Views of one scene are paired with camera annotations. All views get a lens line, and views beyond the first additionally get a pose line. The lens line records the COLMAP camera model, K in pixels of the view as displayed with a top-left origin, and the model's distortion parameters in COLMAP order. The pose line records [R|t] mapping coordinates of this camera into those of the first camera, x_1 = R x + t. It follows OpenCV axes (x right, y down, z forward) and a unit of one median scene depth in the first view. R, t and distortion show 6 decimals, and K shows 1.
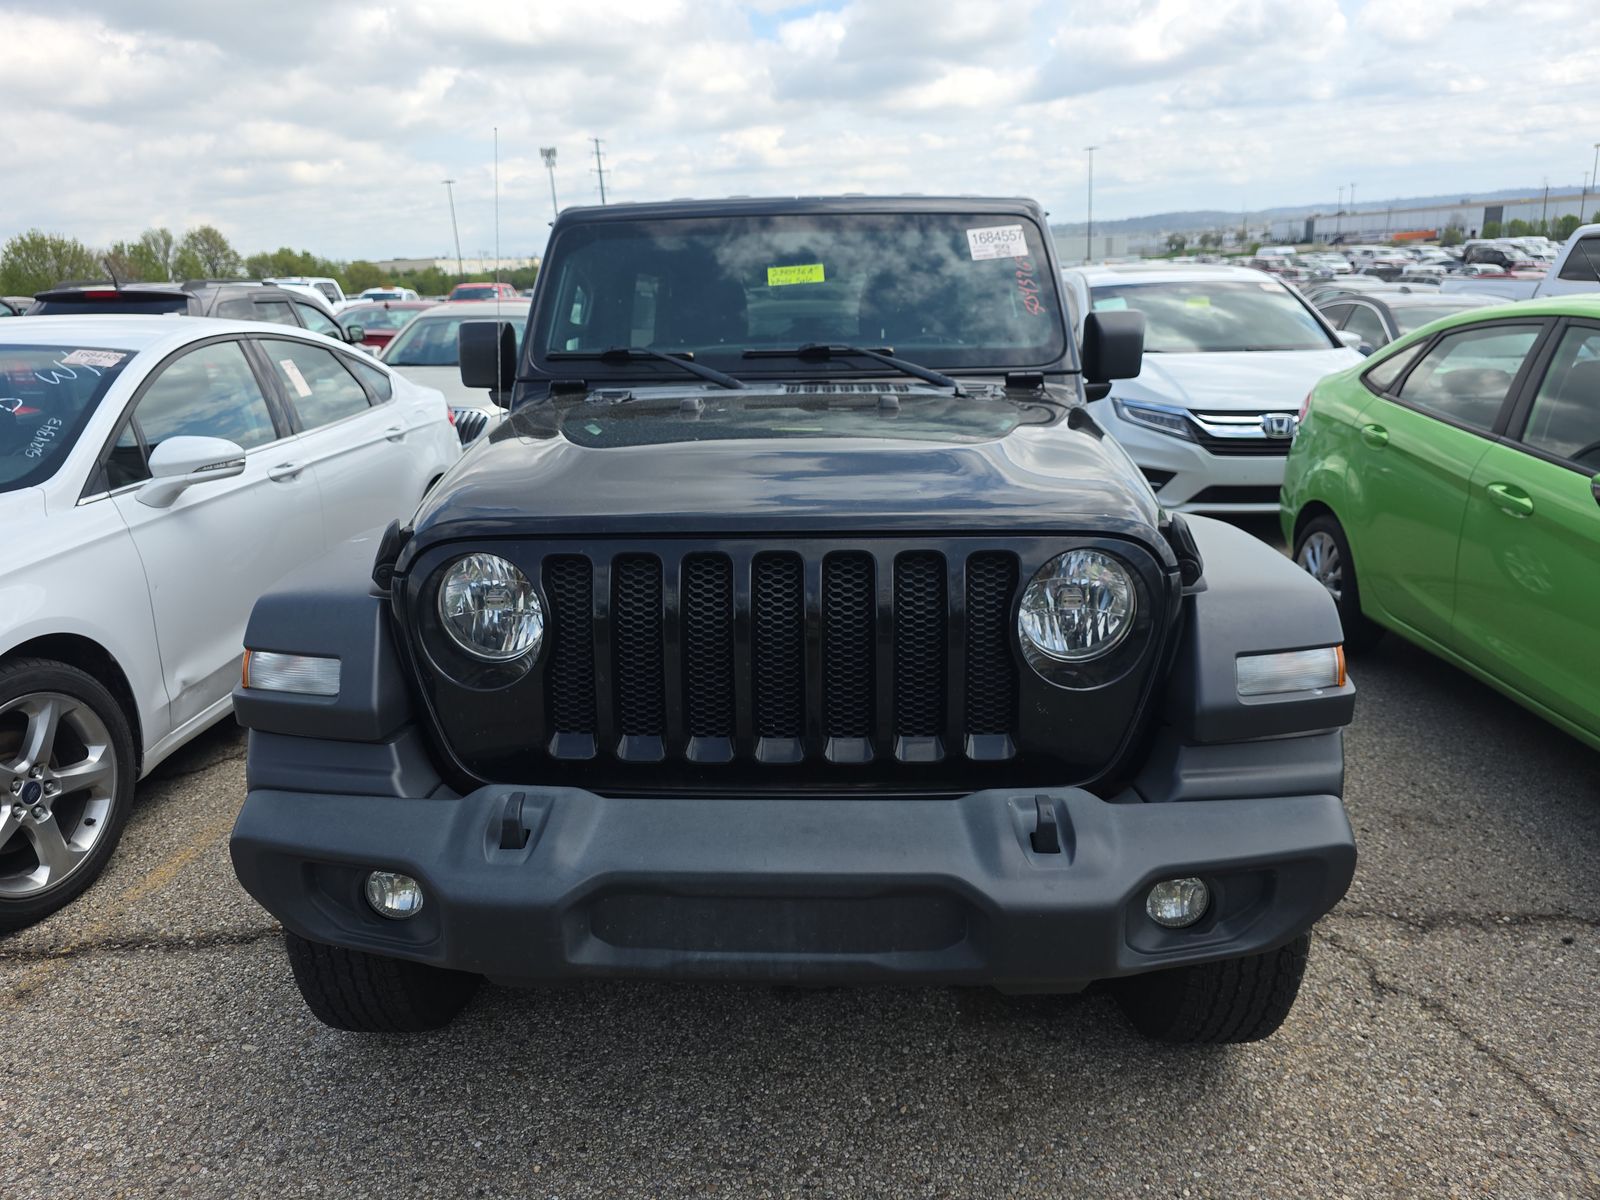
lens RADIAL K [[1079.4, 0, 795.6], [0, 1079.4, 583.4], [0, 0, 1]] dist [0.061656, -0.060923]
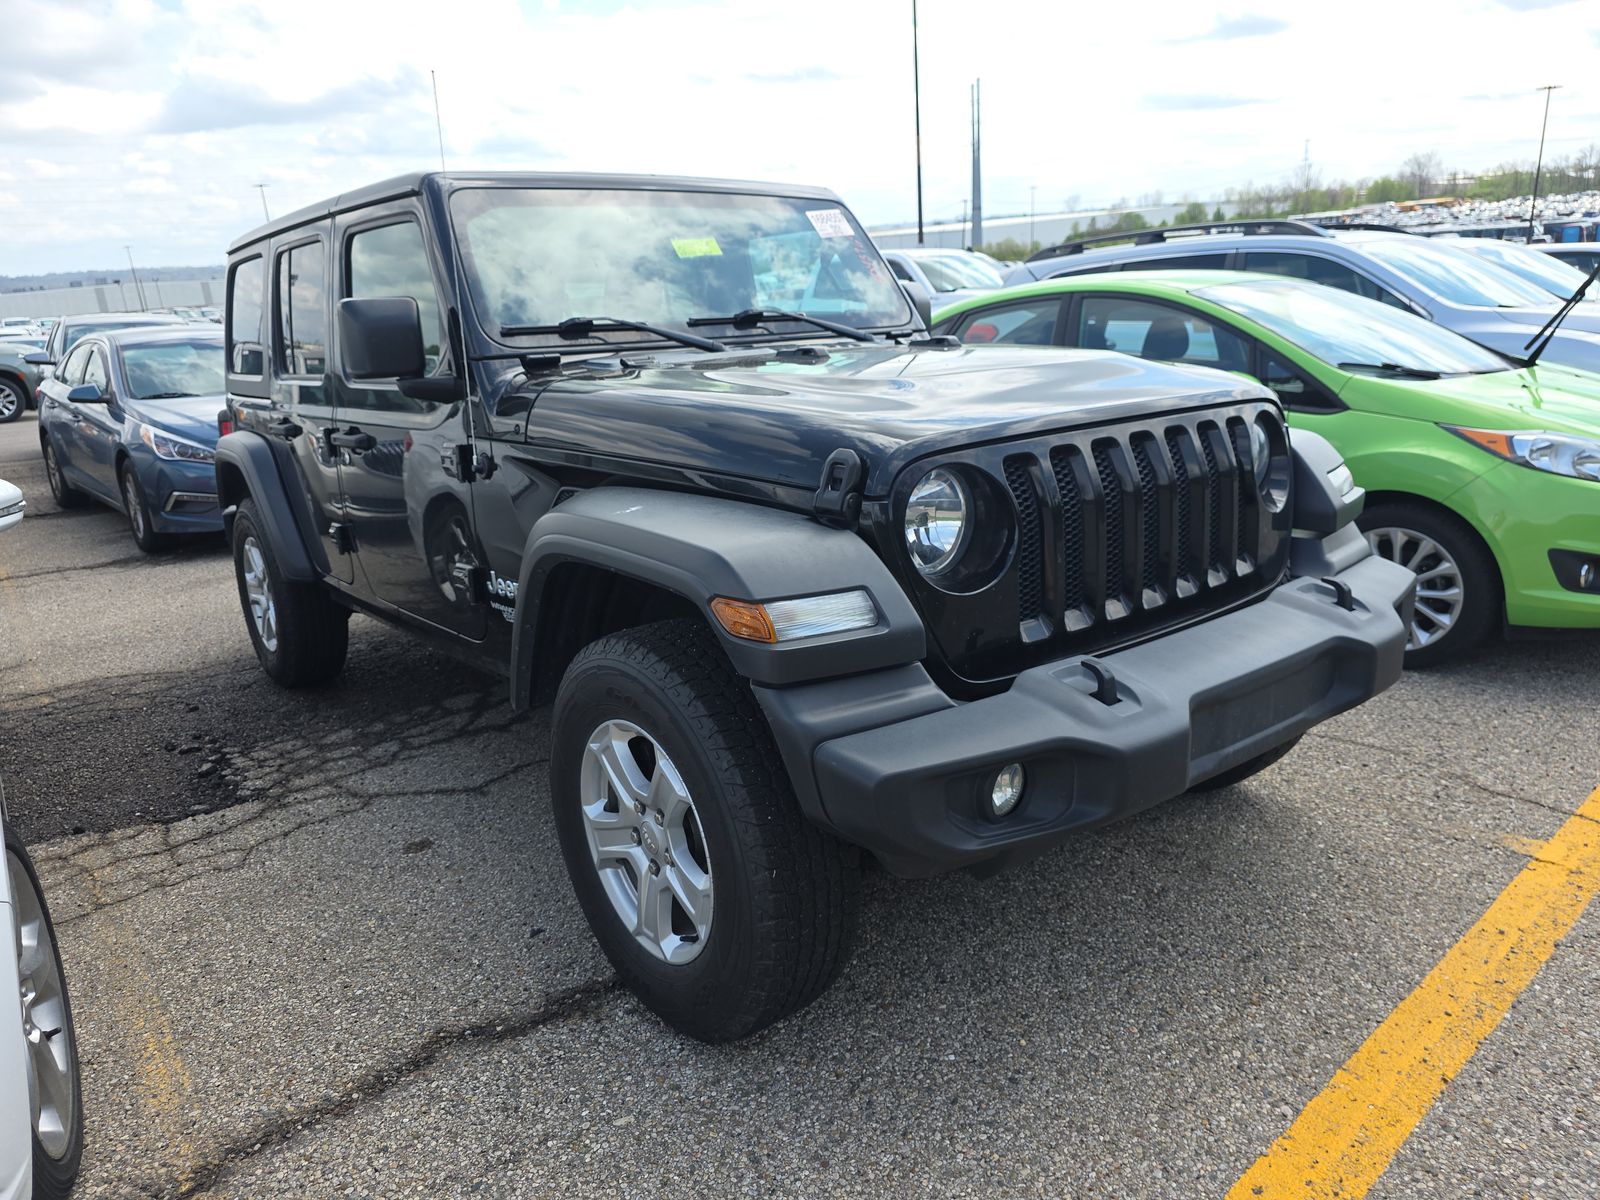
lens RADIAL K [[1073.1, 0, 795.6], [0, 1073.1, 599.1], [0, 0, 1]] dist [0.041135, -0.040597]
pose [[0.769467, -0.185449, 0.611170, -0.907006], [0.197941, 0.979045, 0.047866, 0.017625], [-0.607239, 0.084144, 0.790051, 0.250992]]
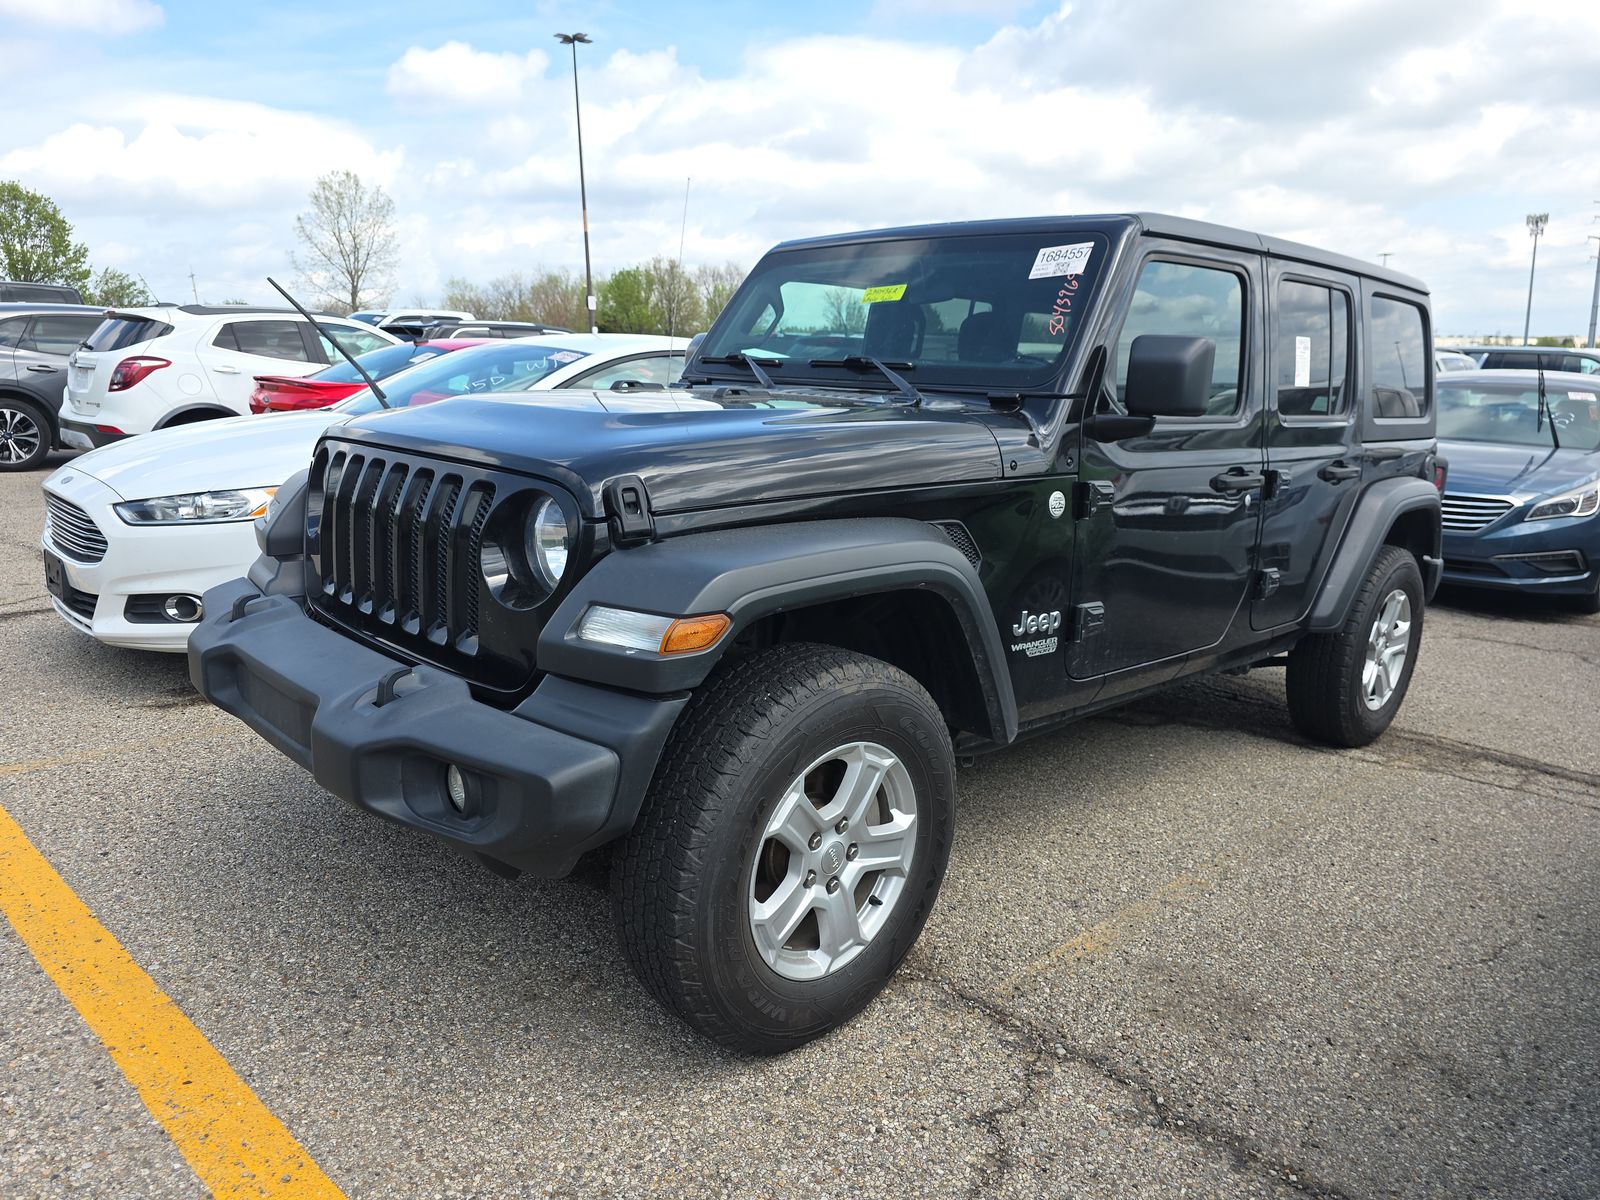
lens RADIAL K [[1079.4, 0, 795.6], [0, 1079.4, 583.4], [0, 0, 1]] dist [0.061656, -0.060923]
pose [[0.724133, 0.180222, -0.665696, 1.065097], [-0.218103, 0.975556, 0.026861, -0.023160], [0.654265, 0.125739, 0.745739, 0.276682]]
